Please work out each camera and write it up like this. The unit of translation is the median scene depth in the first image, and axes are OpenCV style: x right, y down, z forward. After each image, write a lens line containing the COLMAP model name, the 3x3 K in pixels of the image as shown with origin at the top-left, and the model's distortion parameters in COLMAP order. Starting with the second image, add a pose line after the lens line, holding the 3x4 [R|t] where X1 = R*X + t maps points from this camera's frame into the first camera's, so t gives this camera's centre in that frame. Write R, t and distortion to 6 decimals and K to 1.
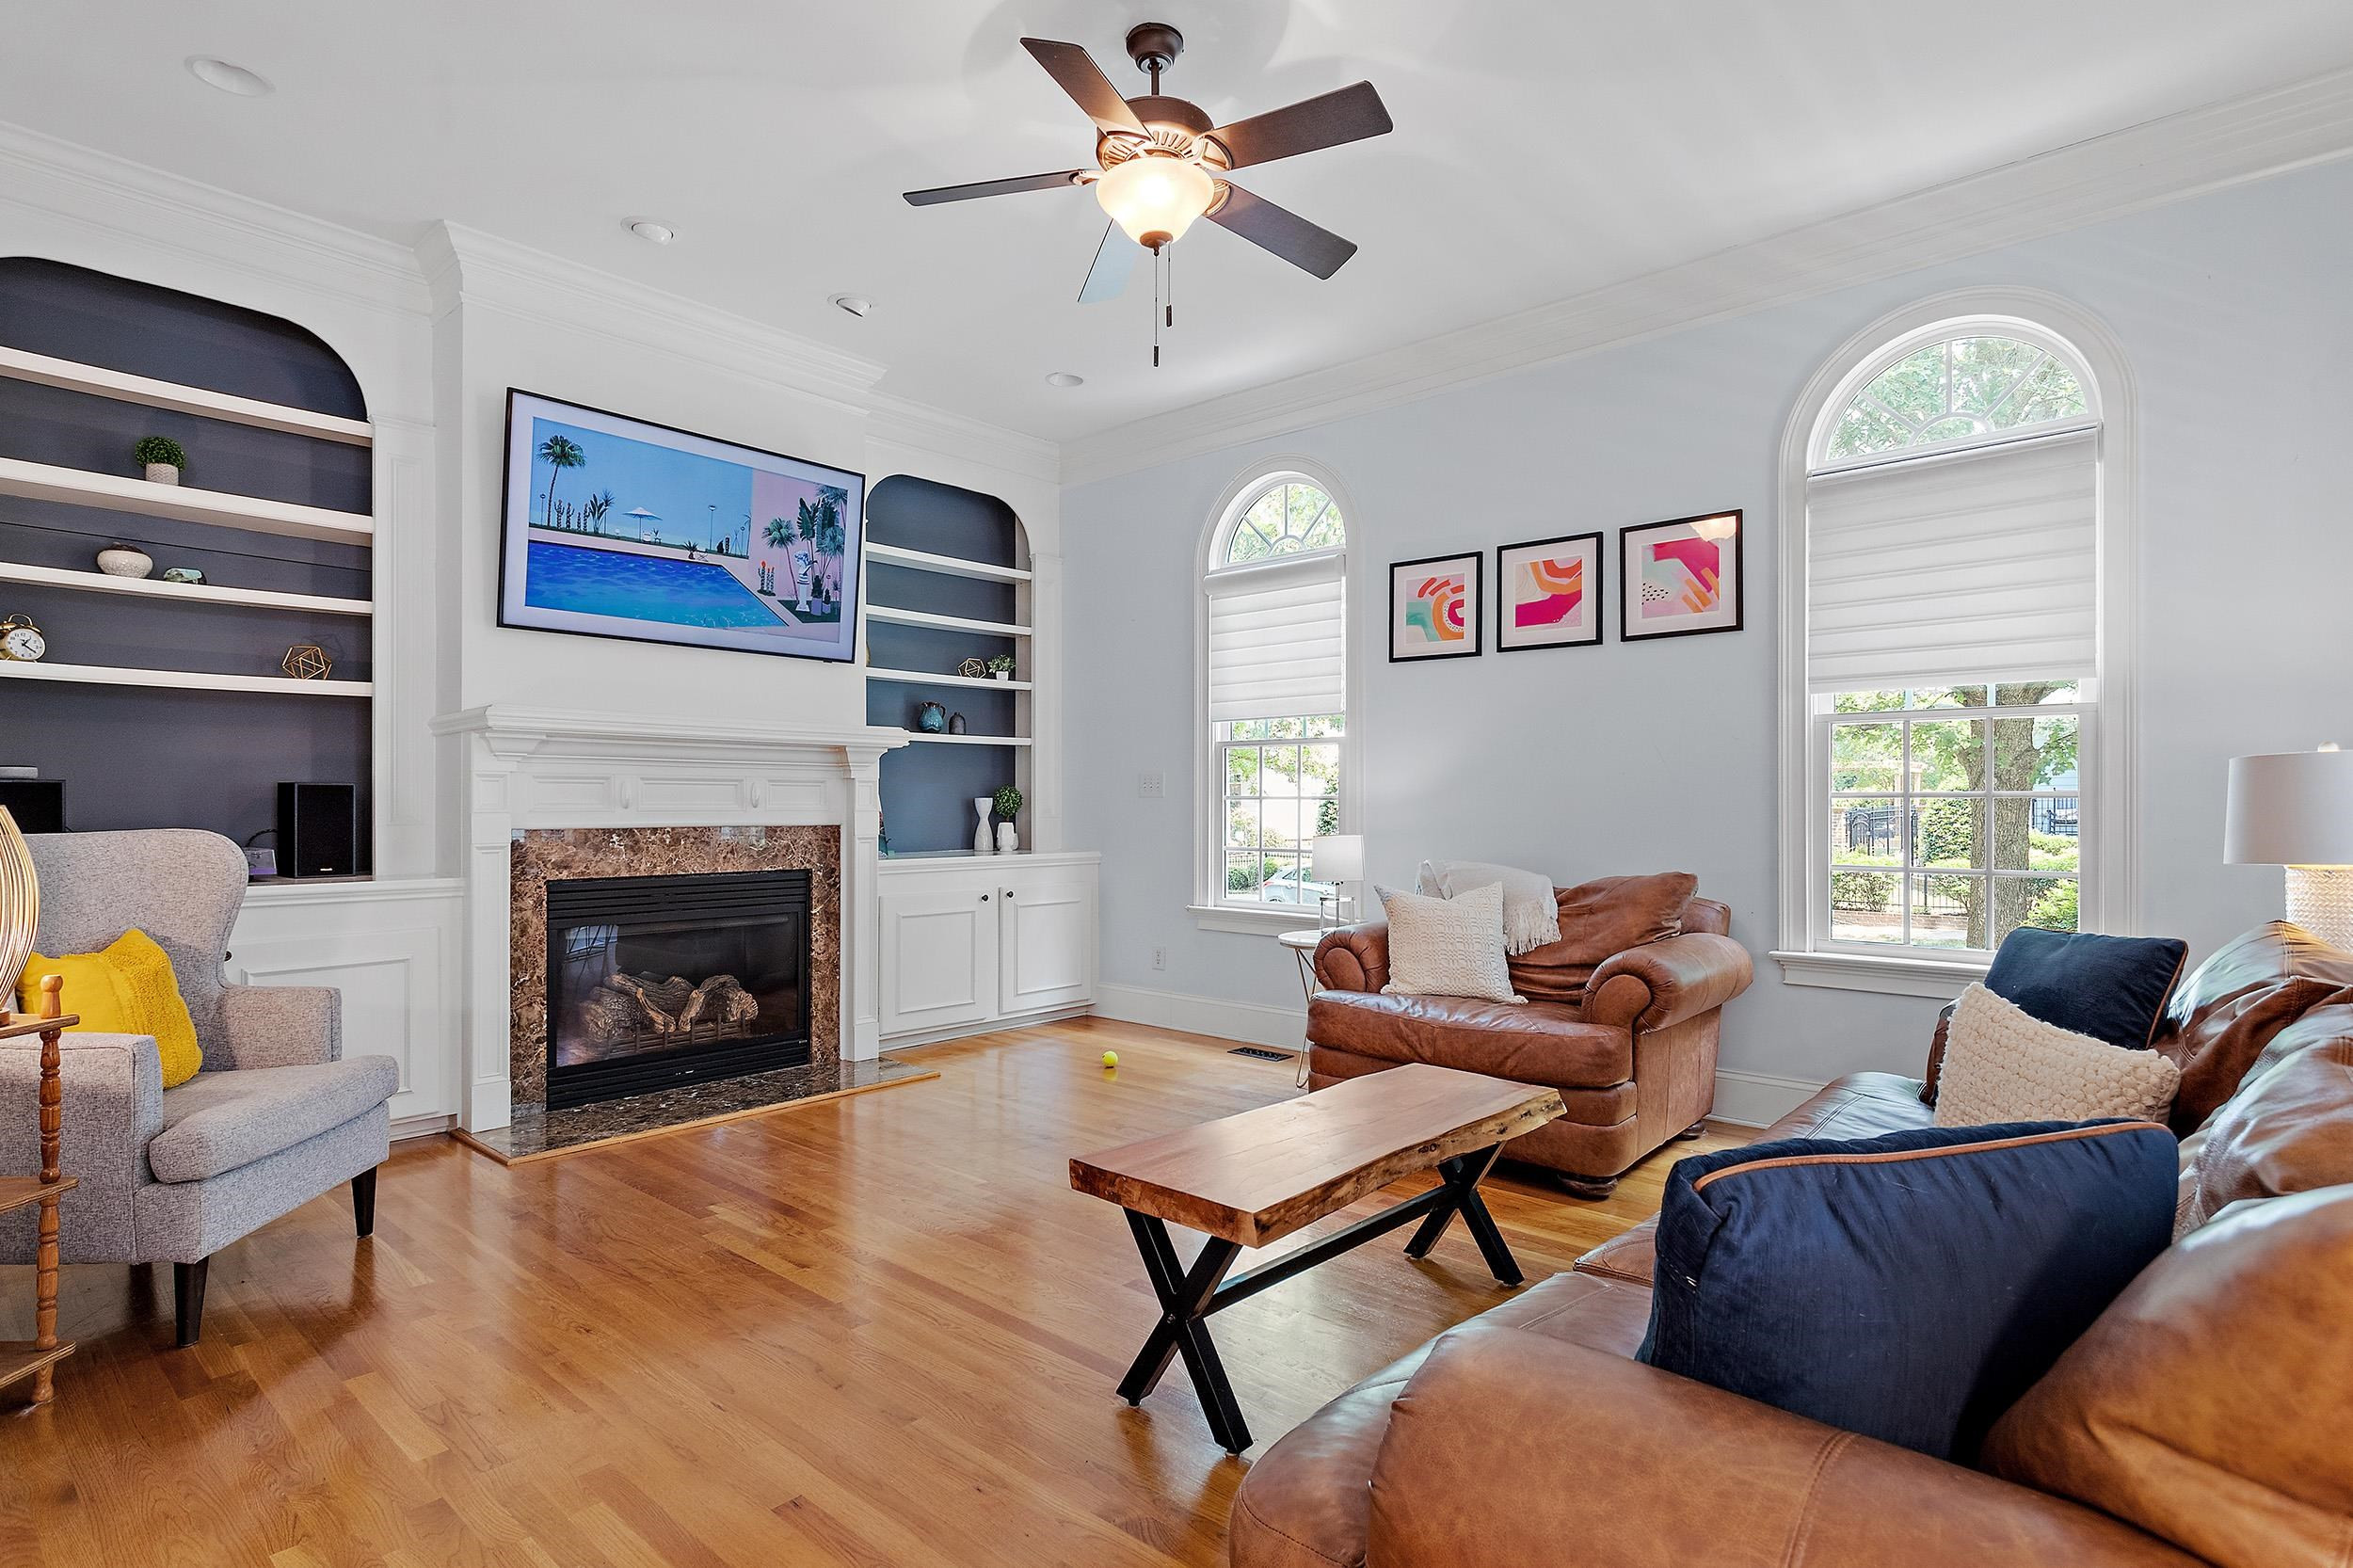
lens RADIAL K [[1171.3, 0, 1176.5], [0, 1171.3, 784.0], [0, 0, 1]] dist [0.003650, 0.000602]
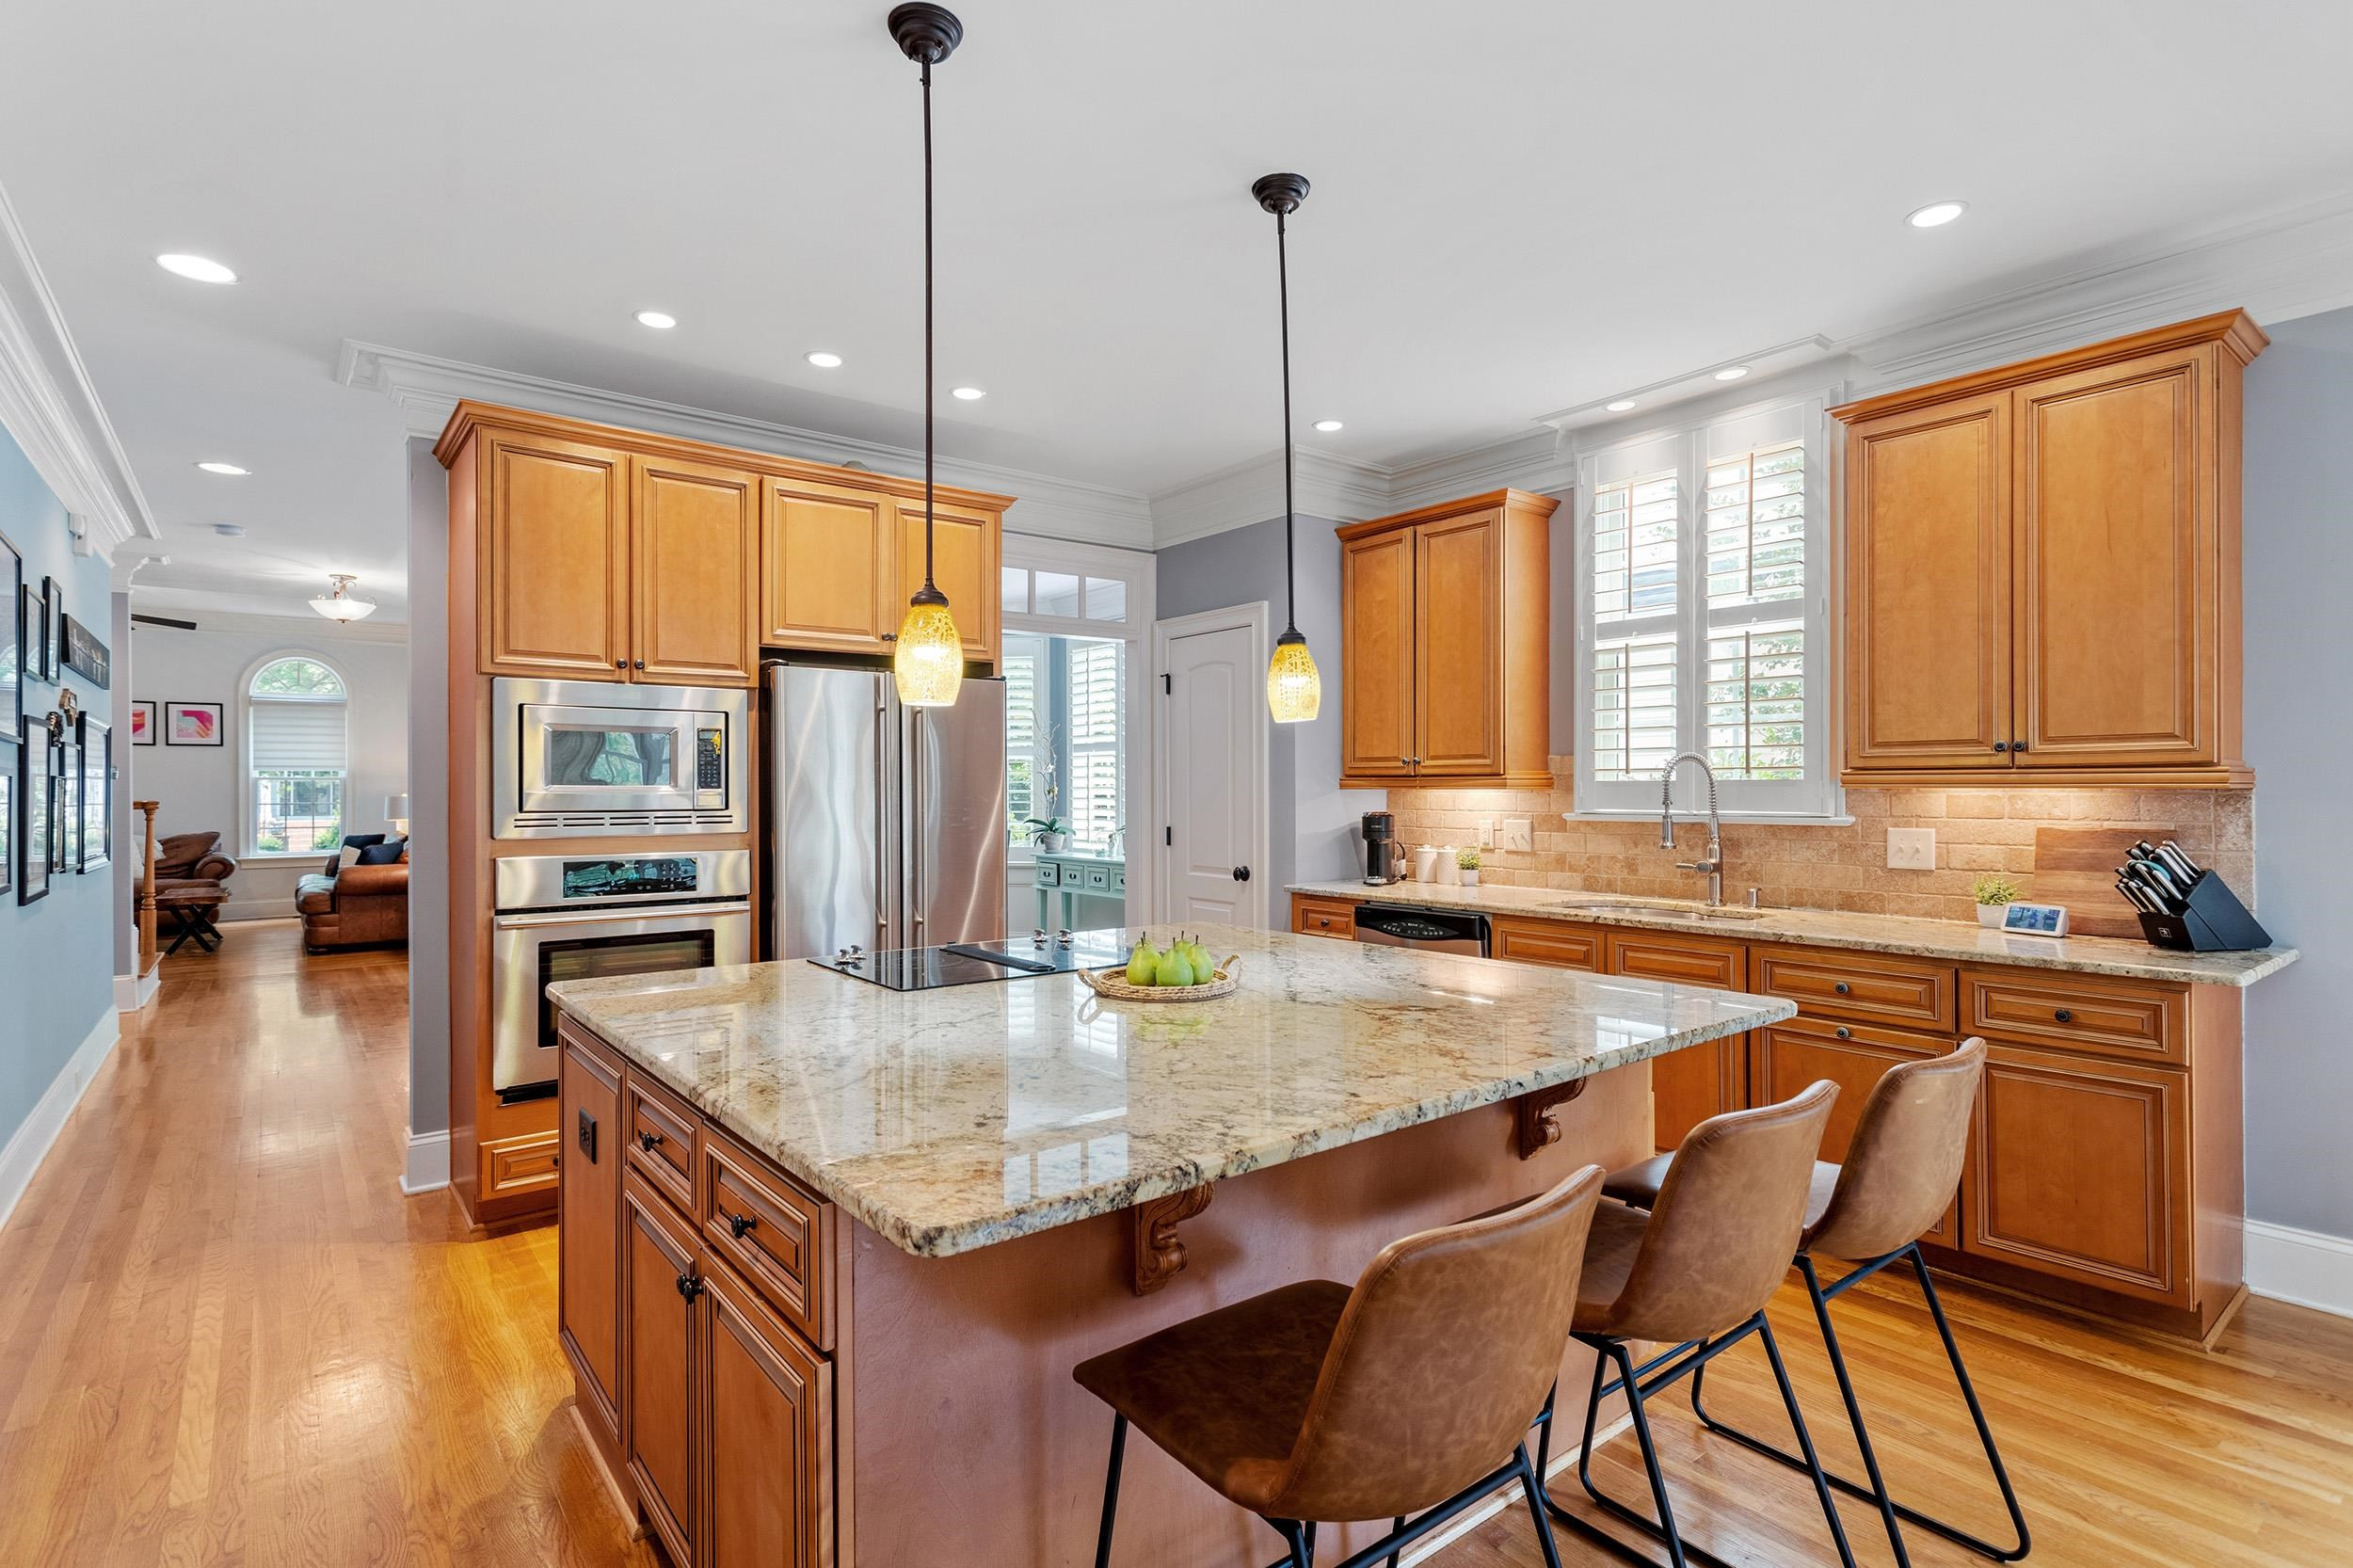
lens RADIAL K [[1126.2, 0, 1176.5], [0, 1126.2, 784.0], [0, 0, 1]] dist [0.000322, 0.000146]
pose [[0.168020, 0.001742, 0.985782, -1.507224], [-0.011887, 0.999929, 0.000259, -0.056814], [-0.985712, -0.011761, 0.168029, -1.435370]]
